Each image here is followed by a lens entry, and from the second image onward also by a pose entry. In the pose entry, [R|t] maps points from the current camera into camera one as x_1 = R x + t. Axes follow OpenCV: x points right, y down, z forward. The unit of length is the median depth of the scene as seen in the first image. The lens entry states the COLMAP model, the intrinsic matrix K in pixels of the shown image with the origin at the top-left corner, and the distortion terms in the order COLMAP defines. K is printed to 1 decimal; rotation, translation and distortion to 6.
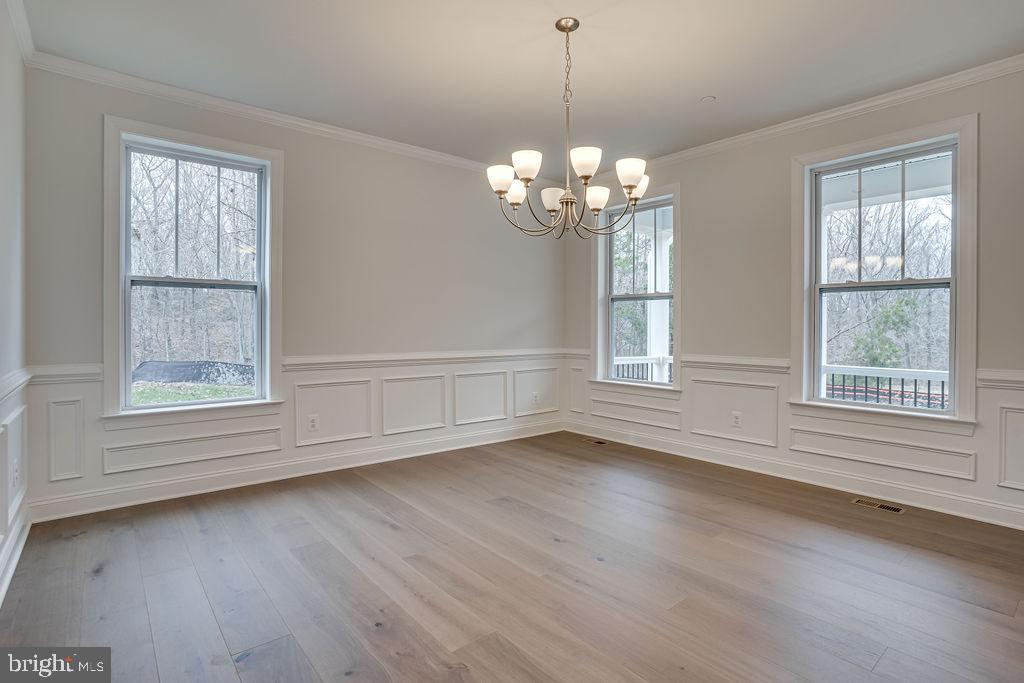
lens RADIAL K [[506.7, 0, 512.0], [0, 506.7, 341.5], [0, 0, 1]] dist [-0.072205, 0.038680]
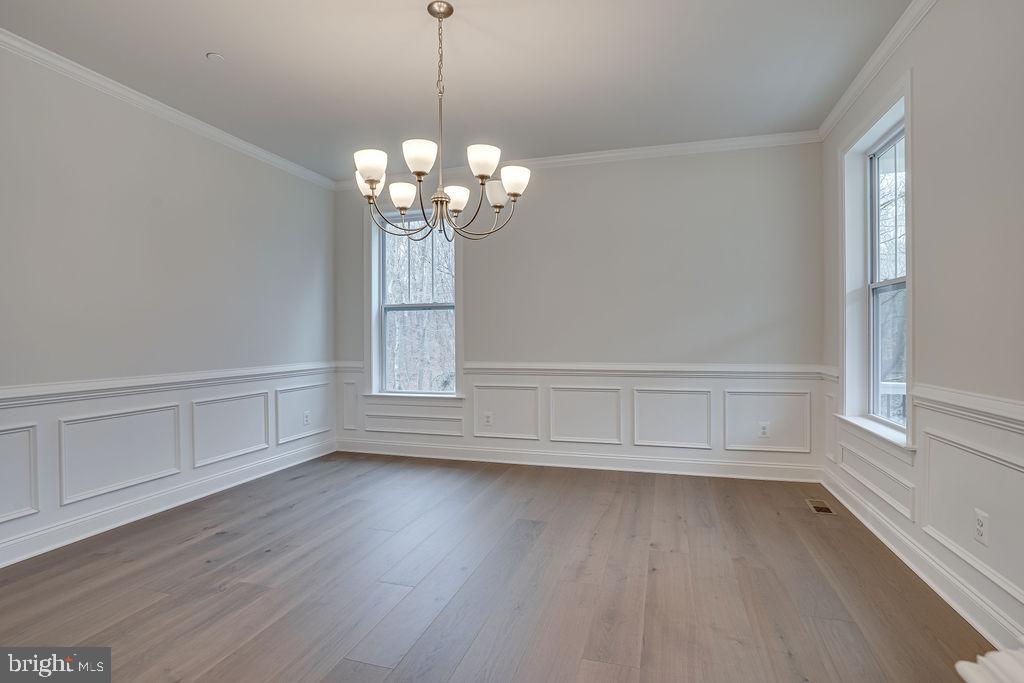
lens RADIAL K [[506.7, 0, 512.0], [0, 506.7, 341.5], [0, 0, 1]] dist [-0.072205, 0.038680]
pose [[0.553327, 0.002599, -0.832960, 0.795222], [-0.013896, 0.999885, -0.006111, -0.016429], [0.832848, 0.014956, 0.553300, 0.488264]]
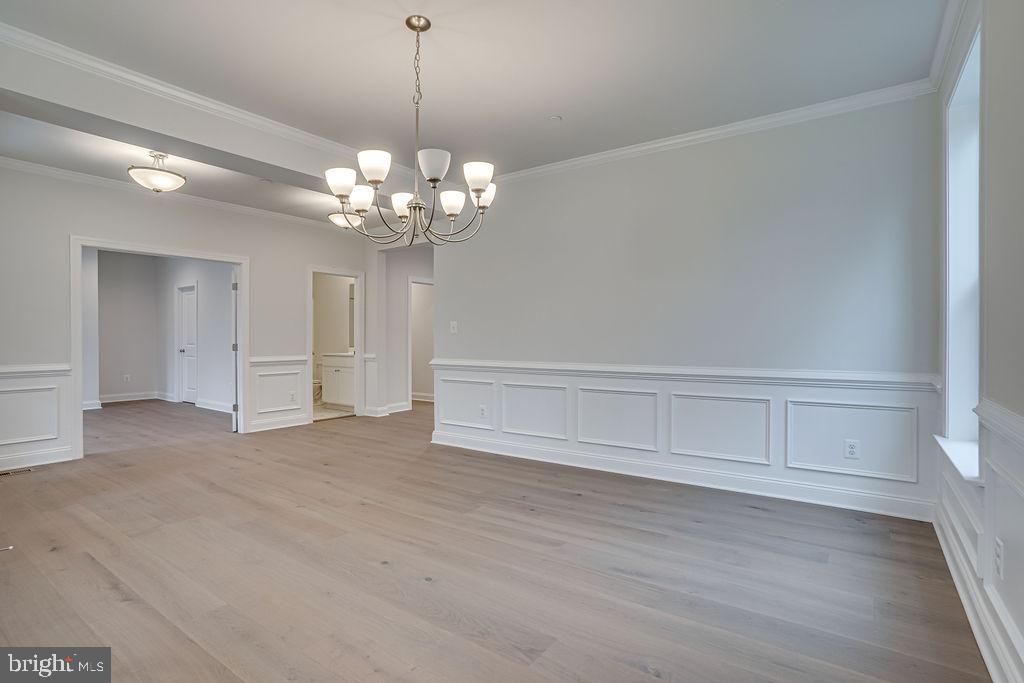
lens RADIAL K [[506.7, 0, 512.0], [0, 506.7, 341.5], [0, 0, 1]] dist [-0.072205, 0.038680]
pose [[-0.966393, 0.002696, -0.257055, 0.150748], [-0.005714, 0.999473, 0.031965, -0.042004], [0.257005, 0.032359, -0.965868, 1.637812]]
